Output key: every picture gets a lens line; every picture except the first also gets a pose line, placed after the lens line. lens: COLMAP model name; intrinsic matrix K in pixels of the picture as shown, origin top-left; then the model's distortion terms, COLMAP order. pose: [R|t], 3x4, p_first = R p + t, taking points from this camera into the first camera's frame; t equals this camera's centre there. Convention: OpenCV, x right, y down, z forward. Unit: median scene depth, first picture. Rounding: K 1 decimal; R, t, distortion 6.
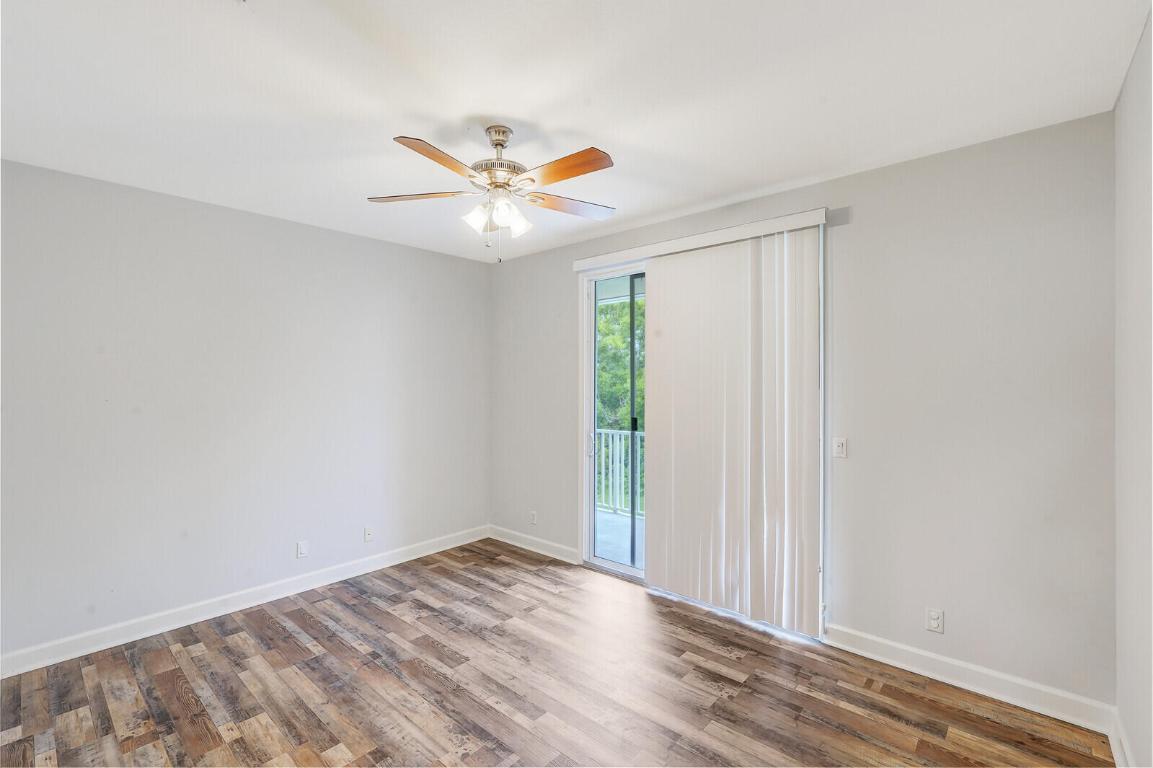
lens RADIAL K [[506.3, 0, 576.5], [0, 506.3, 384.0], [0, 0, 1]] dist [-0.000106, 0.000179]
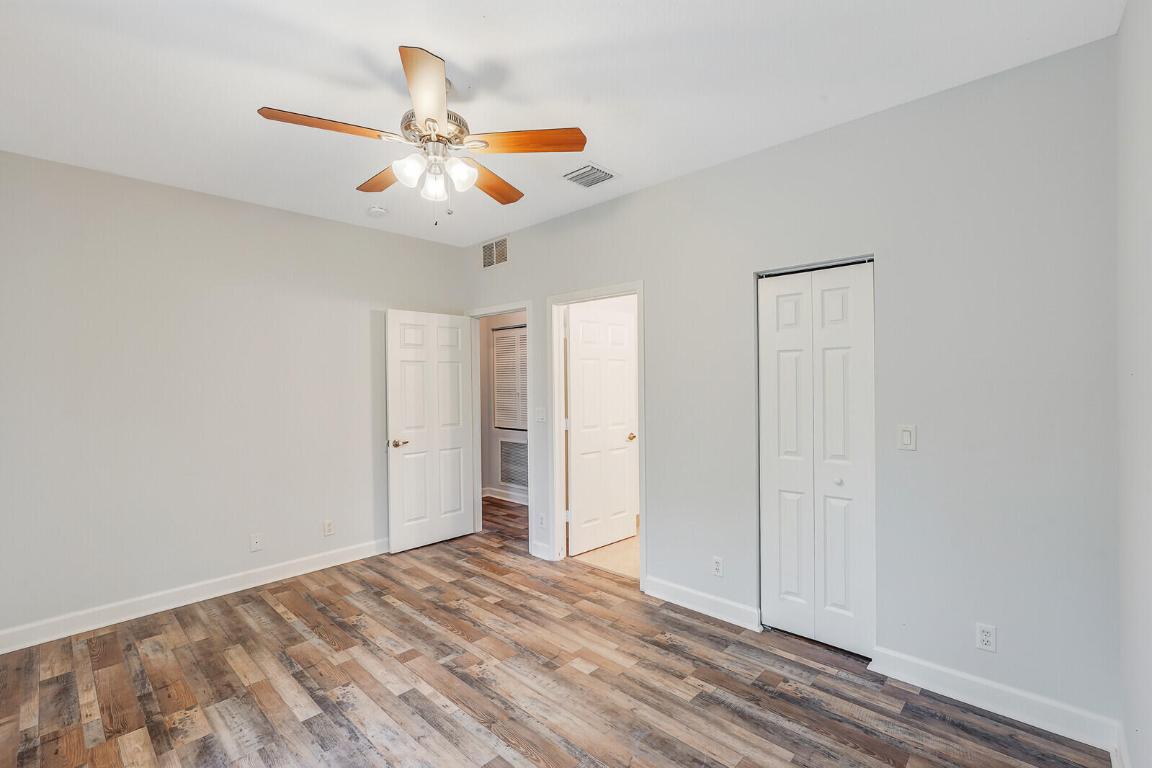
lens RADIAL K [[511.4, 0, 578.3], [0, 511.4, 385.5], [0, 0, 1]] dist [-0.000446, 0.000507]
pose [[-0.999666, 0.011222, 0.023289, -0.429783], [0.011348, 0.999922, 0.005271, 0.042950], [-0.023228, 0.005534, -0.999715, 1.941224]]
